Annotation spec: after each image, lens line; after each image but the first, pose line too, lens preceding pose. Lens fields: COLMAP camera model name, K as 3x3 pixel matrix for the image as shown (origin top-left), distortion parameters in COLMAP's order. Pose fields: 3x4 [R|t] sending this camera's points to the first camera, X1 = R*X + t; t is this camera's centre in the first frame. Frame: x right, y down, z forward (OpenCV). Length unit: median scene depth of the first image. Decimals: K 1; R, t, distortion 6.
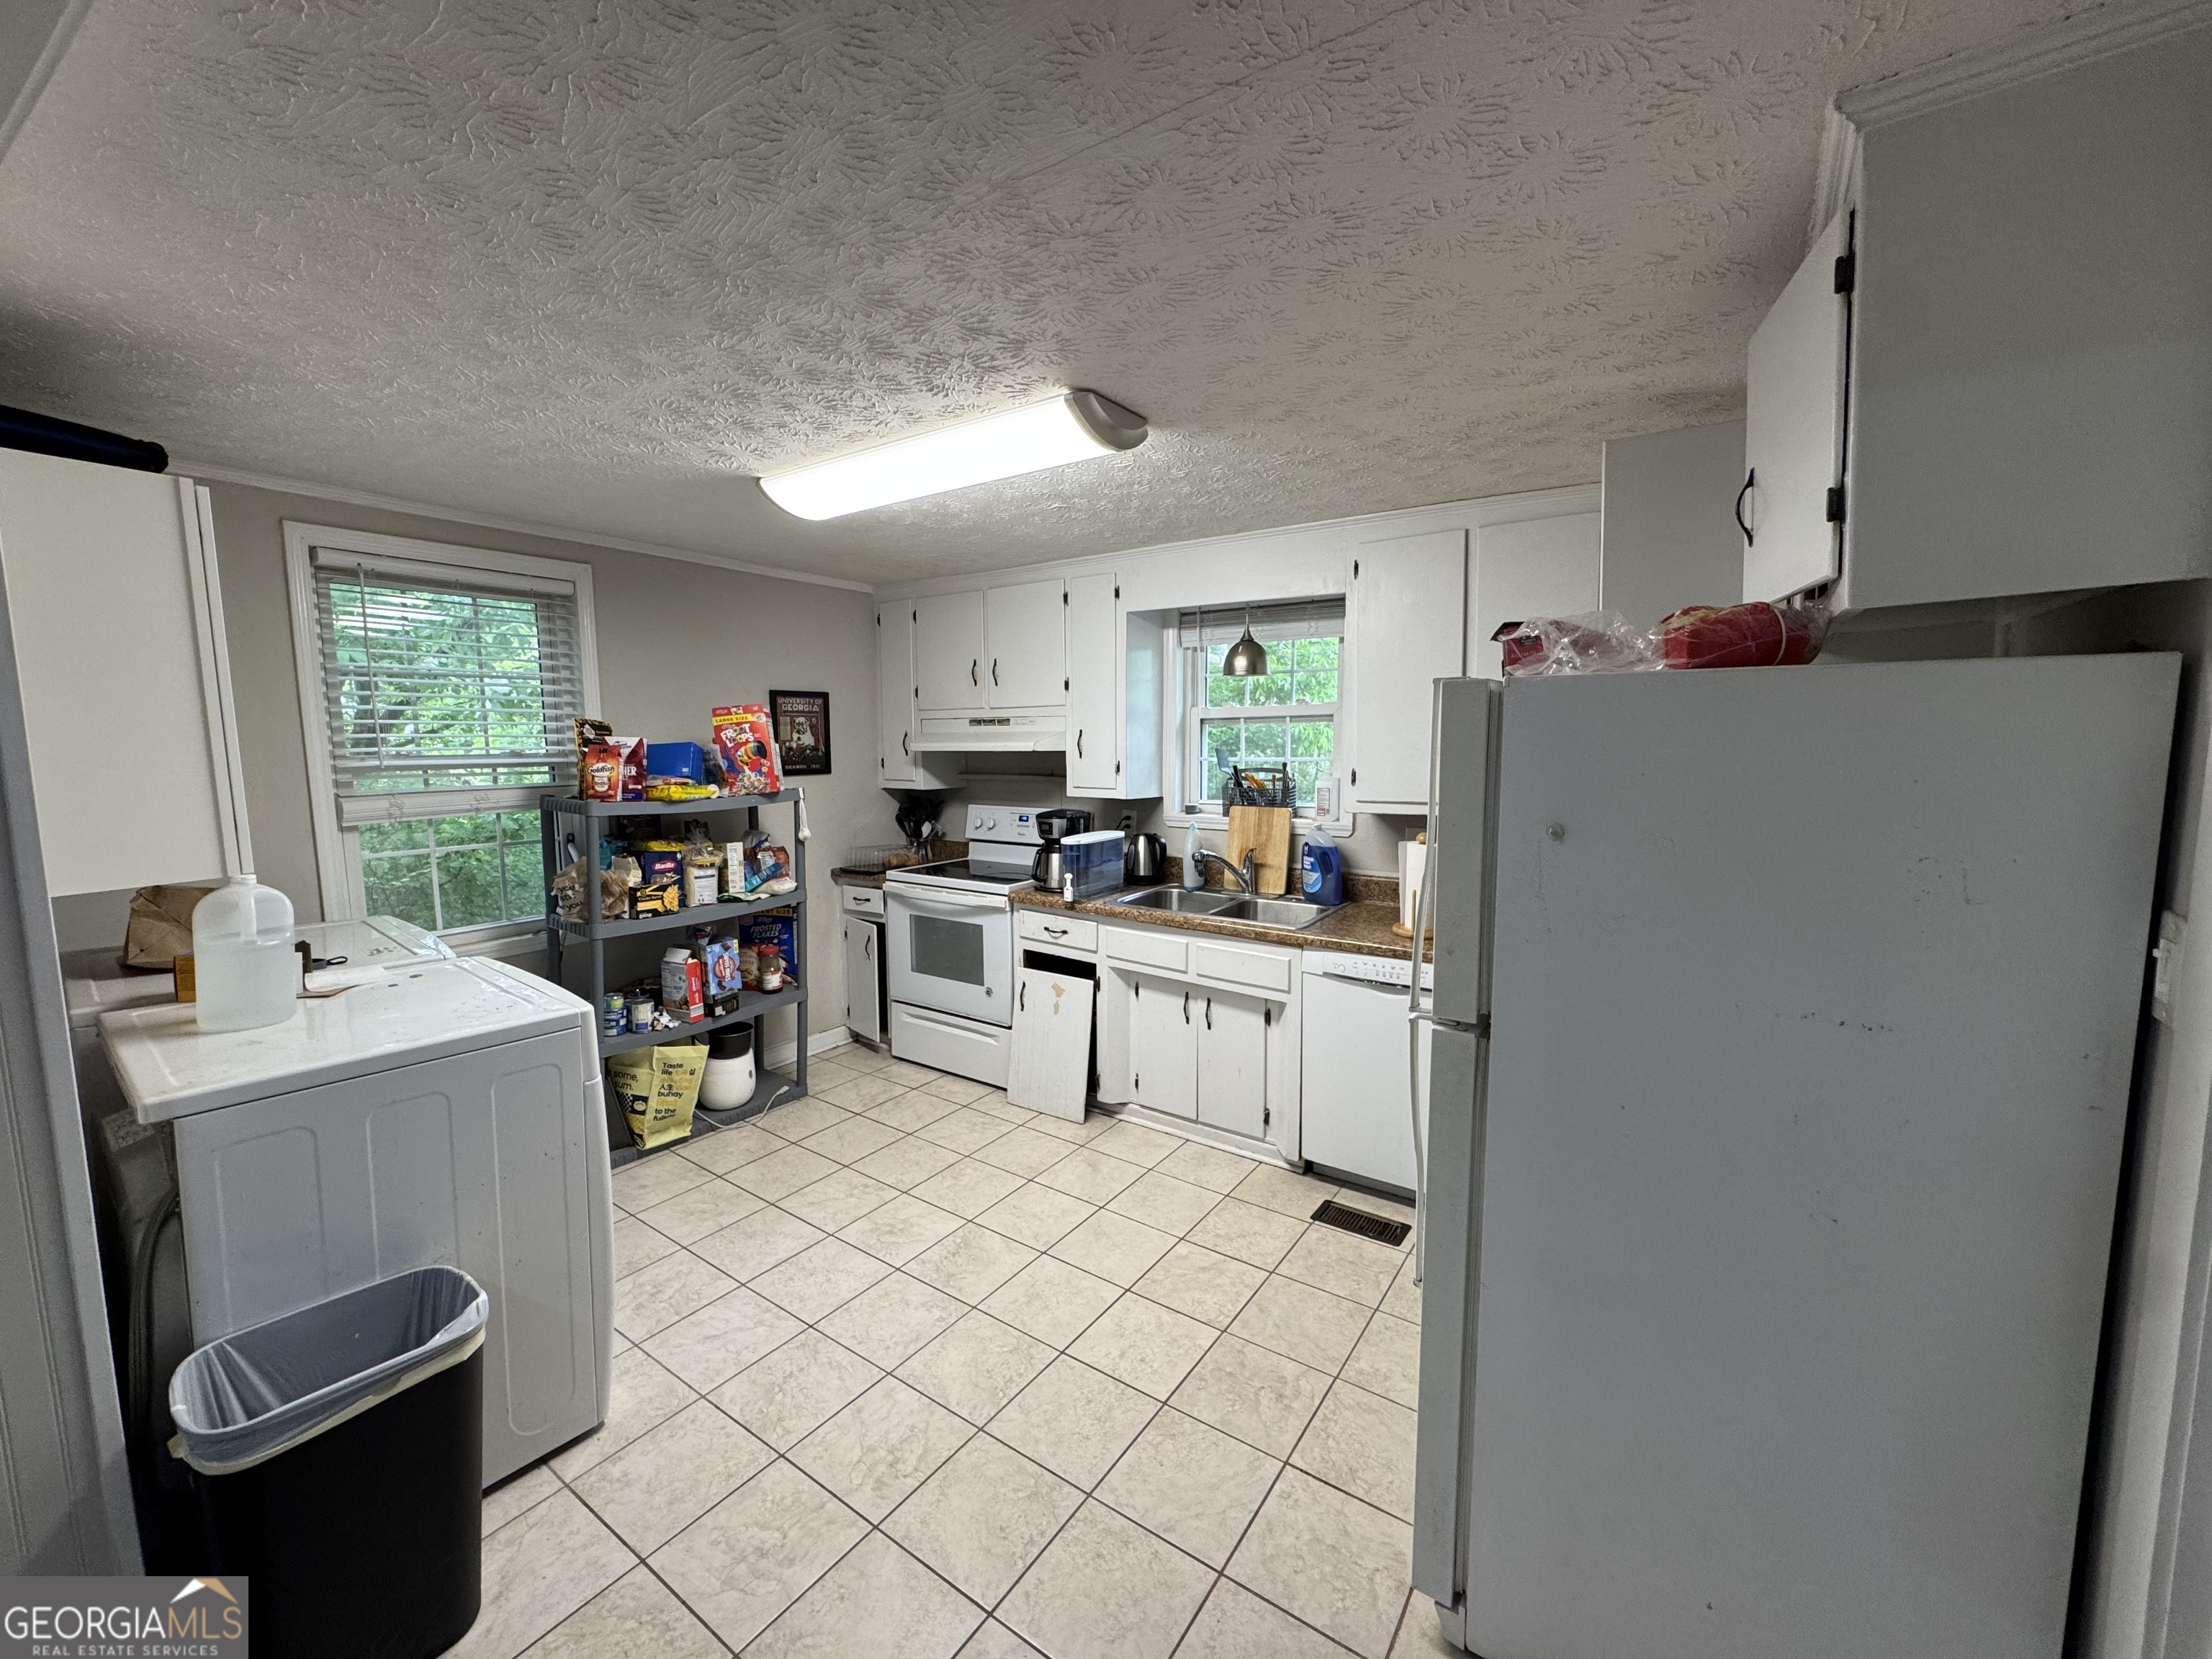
lens RADIAL K [[879.9, 0, 1106.9], [0, 879.9, 827.0], [0, 0, 1]] dist [-0.003873, -0.000805]
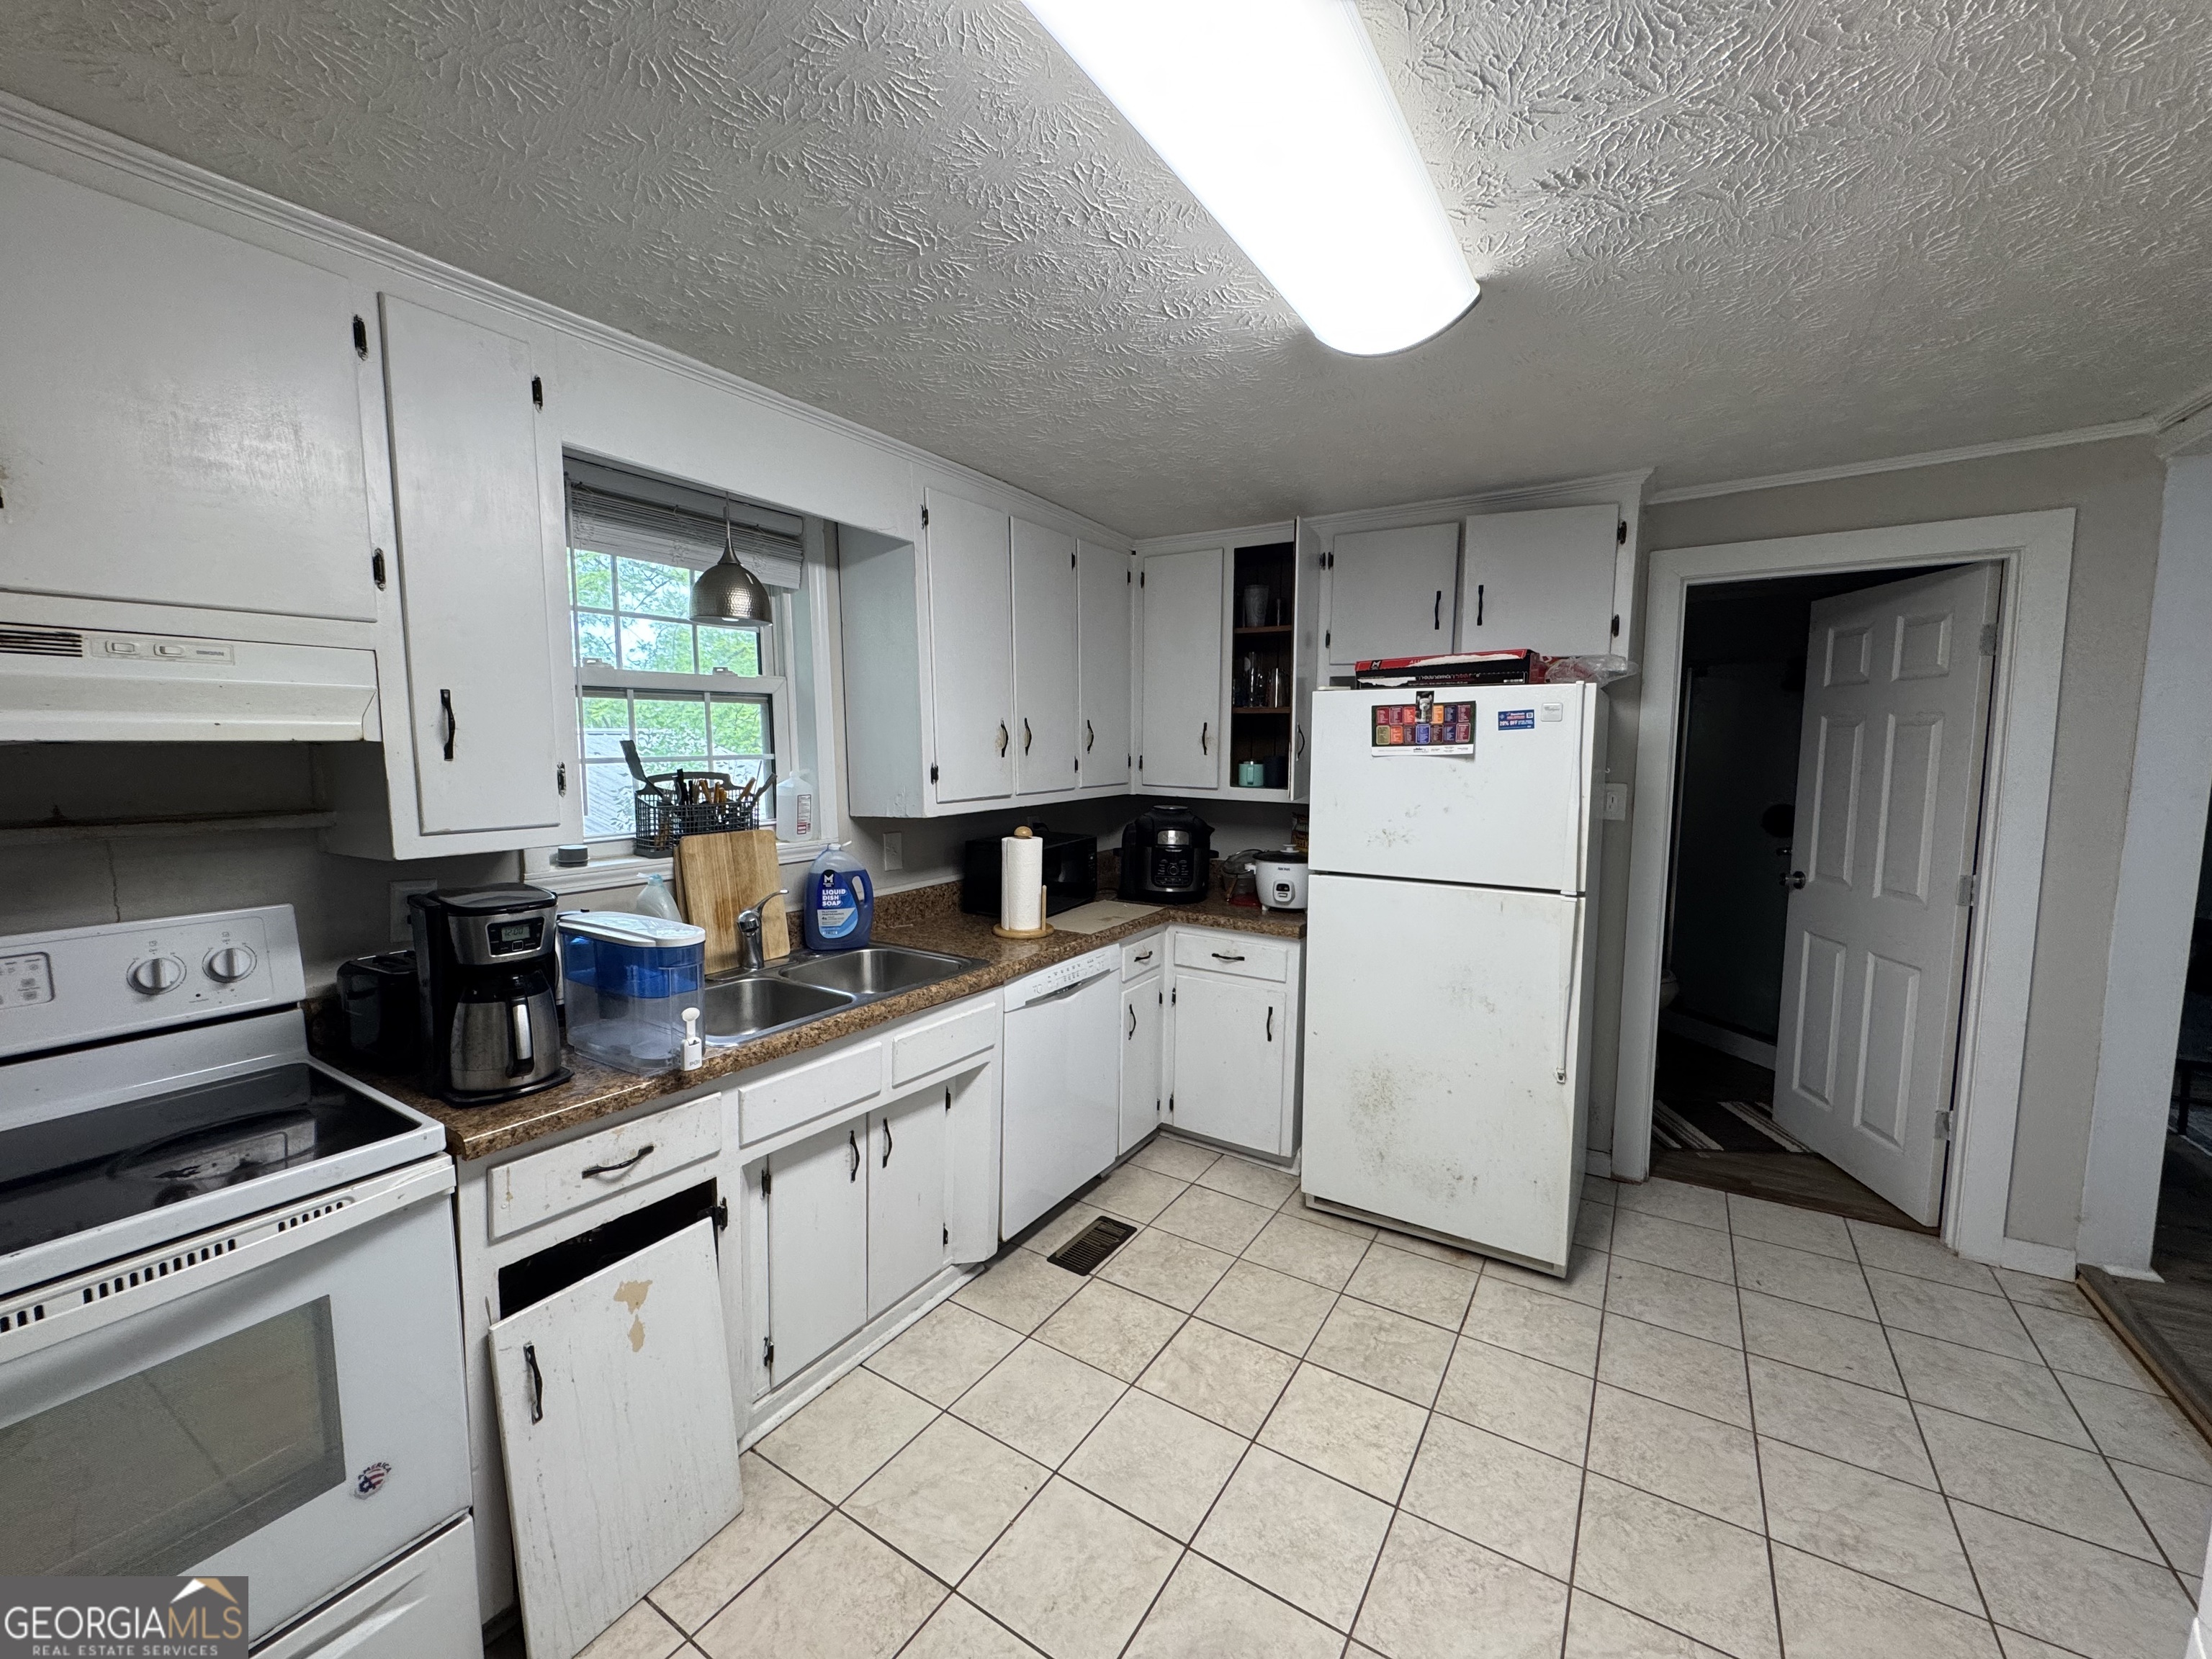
lens RADIAL K [[879.9, 0, 1104.6], [0, 879.9, 826.8], [0, 0, 1]] dist [-0.003873, -0.000805]
pose [[-0.036668, -0.084439, 0.995754, -0.505482], [0.105621, 0.990515, 0.087884, -0.058253], [-0.993730, 0.108395, -0.027402, 0.809824]]
